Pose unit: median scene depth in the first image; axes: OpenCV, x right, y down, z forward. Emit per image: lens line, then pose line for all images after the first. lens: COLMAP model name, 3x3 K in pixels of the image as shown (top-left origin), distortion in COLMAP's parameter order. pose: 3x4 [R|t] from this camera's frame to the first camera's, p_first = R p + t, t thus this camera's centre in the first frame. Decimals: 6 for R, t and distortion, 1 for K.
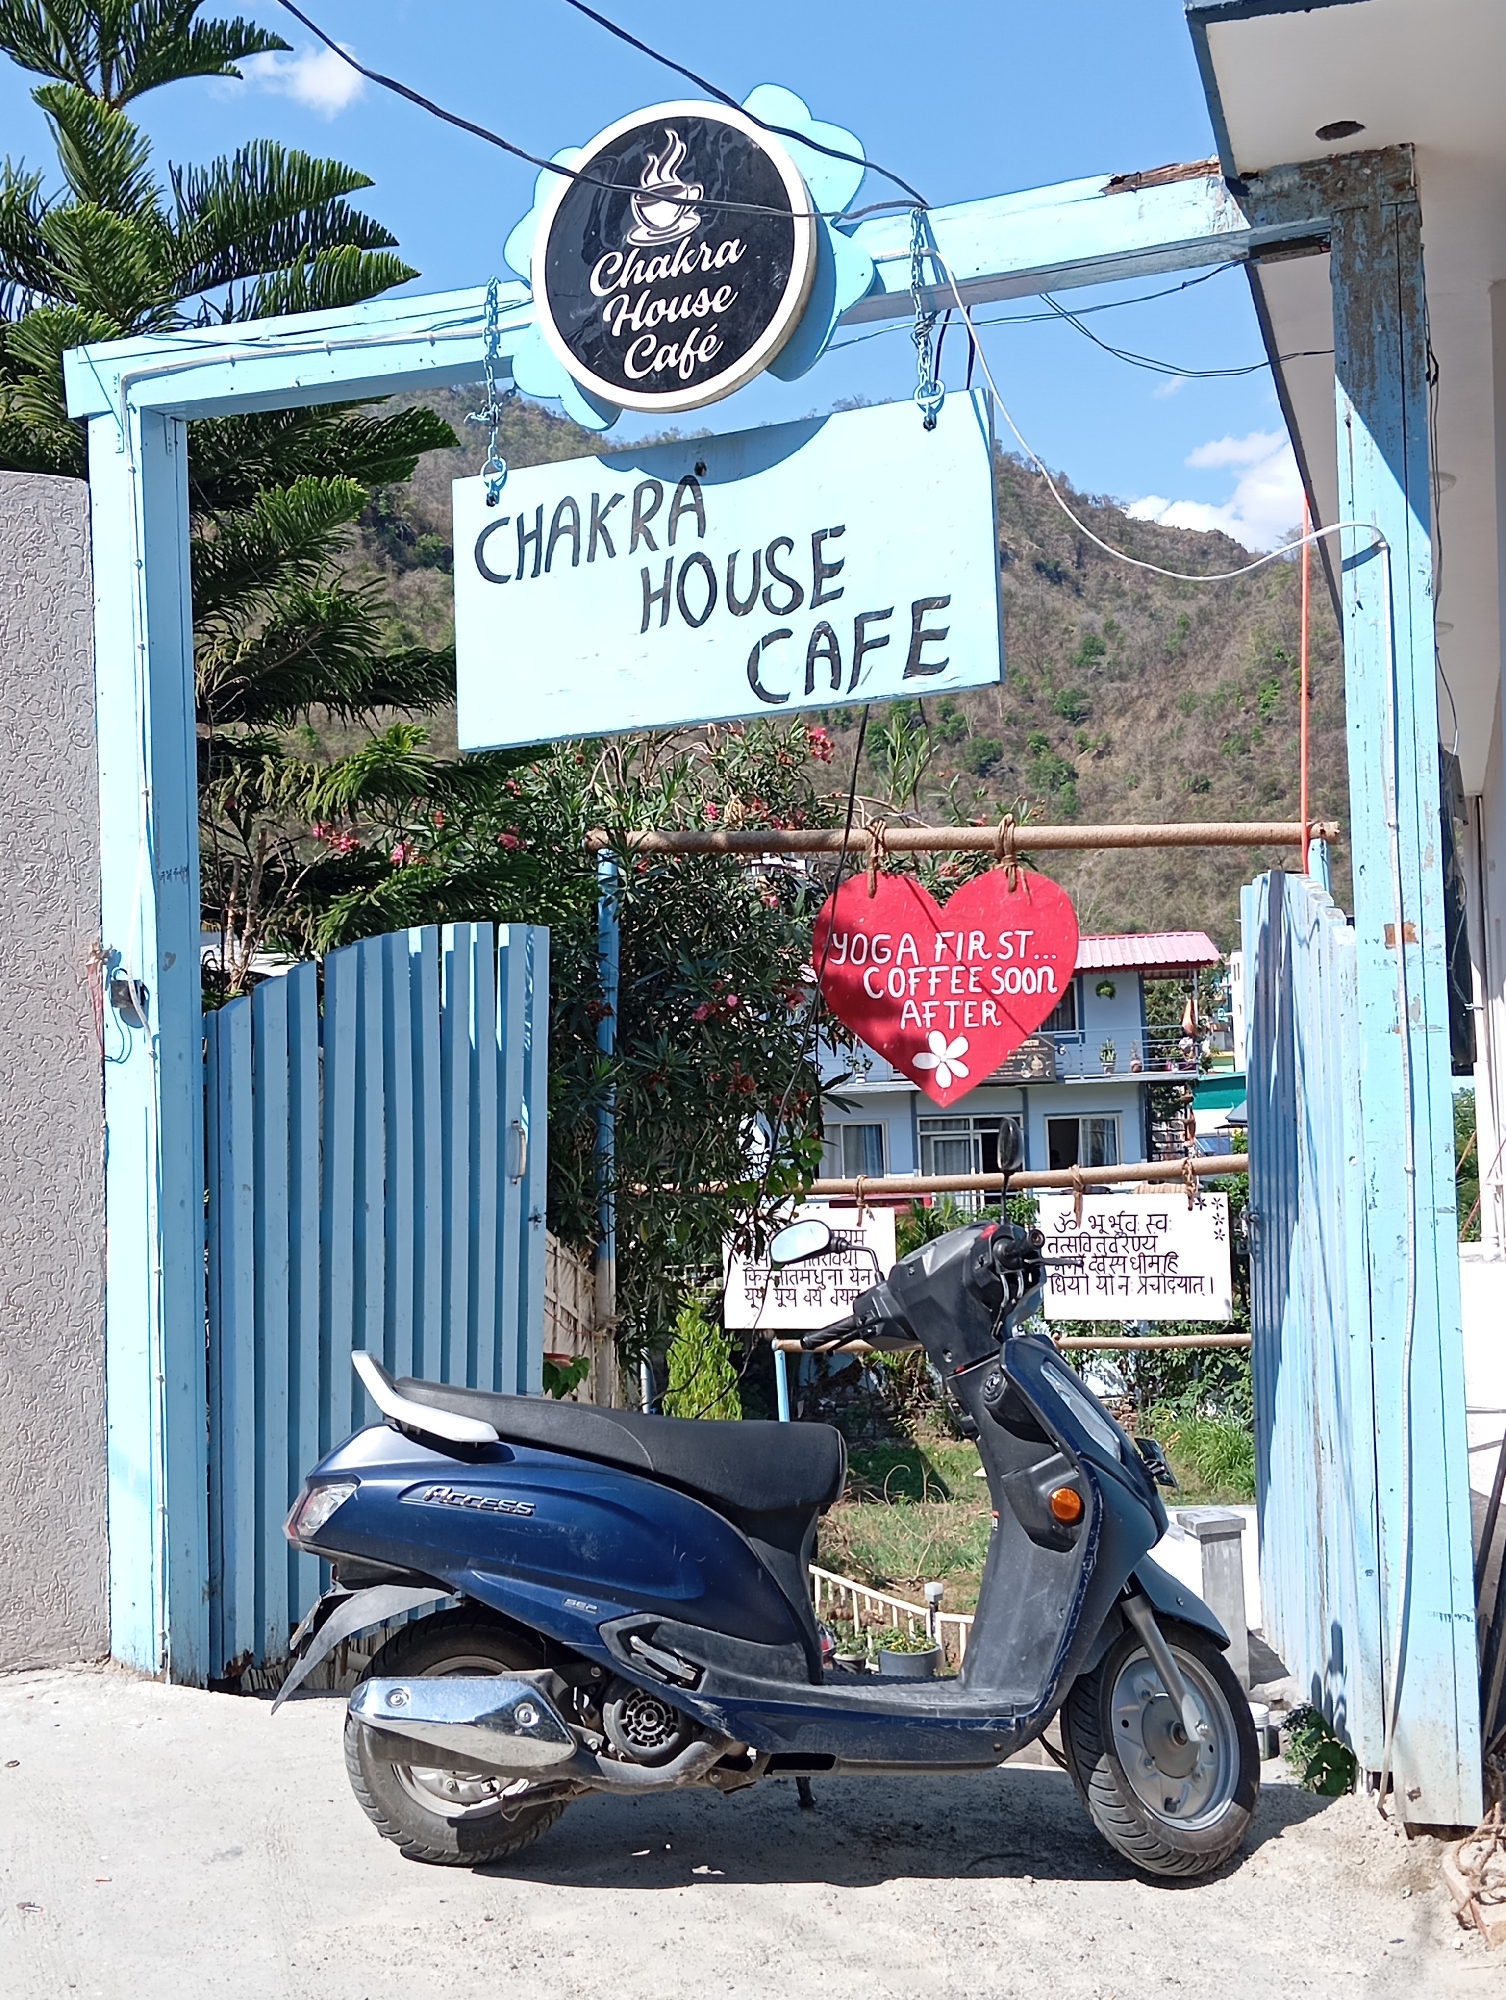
lens RADIAL K [[2256.5, 0, 753.0], [0, 2256.5, 1000.0], [0, 0, 1]] dist [0.118963, -0.009482]
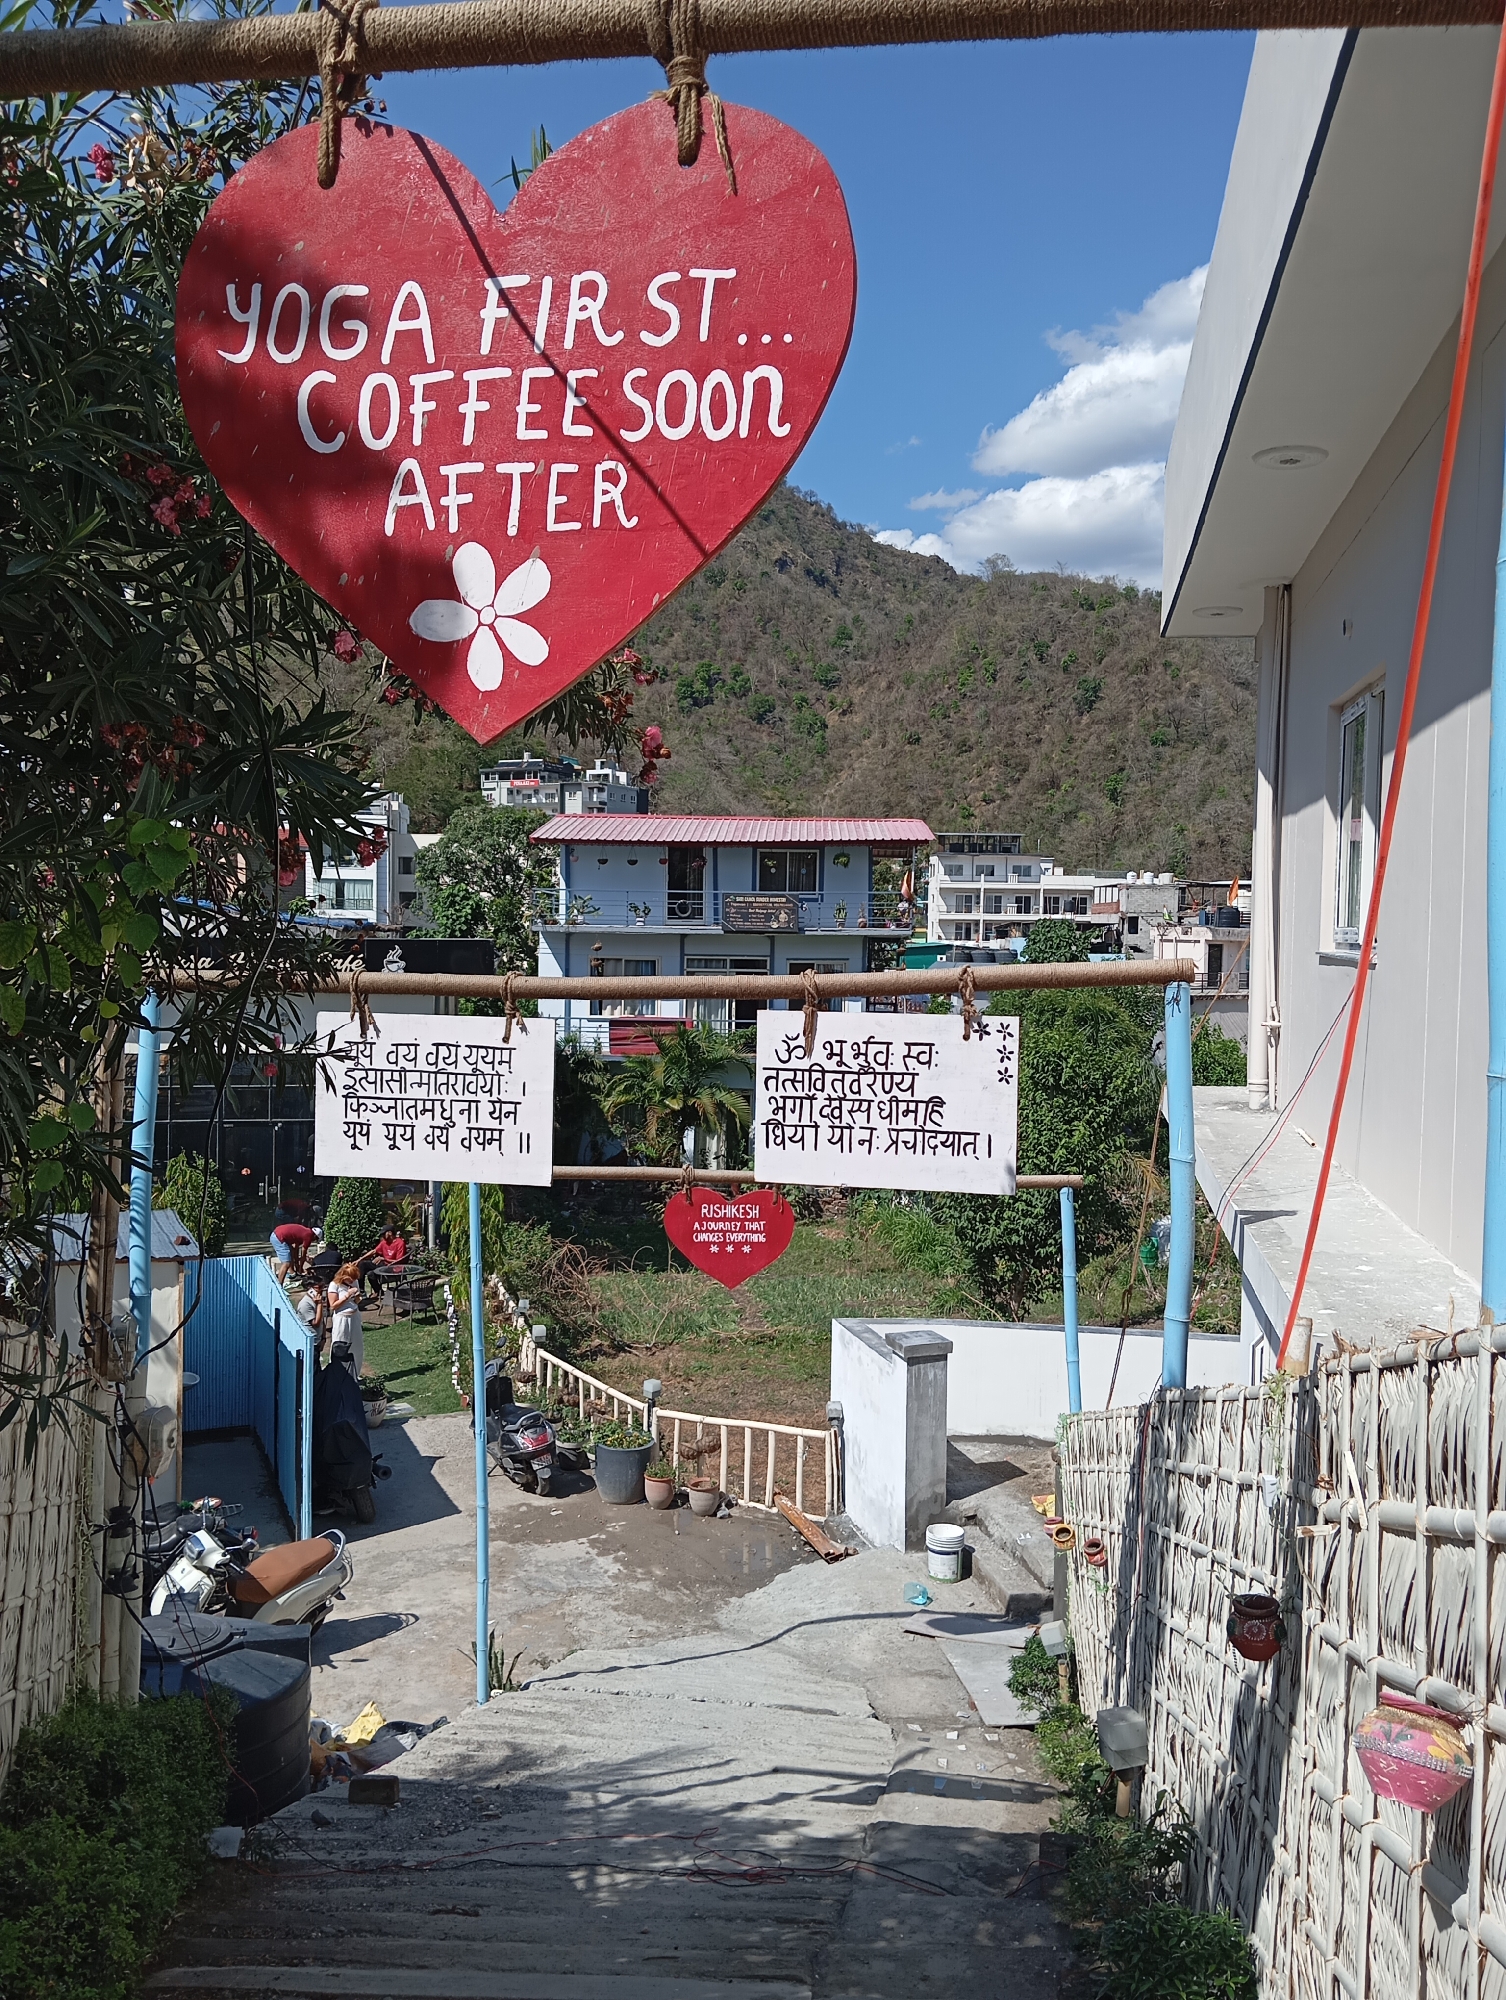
lens RADIAL K [[1618.9, 0, 753.0], [0, 1618.9, 1000.0], [0, 0, 1]] dist [0.257888, -0.000908]
pose [[0.993182, 0.048254, 0.106119, 0.072014], [-0.055912, 0.995950, 0.070413, 0.048212], [-0.102292, -0.075866, 0.991857, 0.502113]]
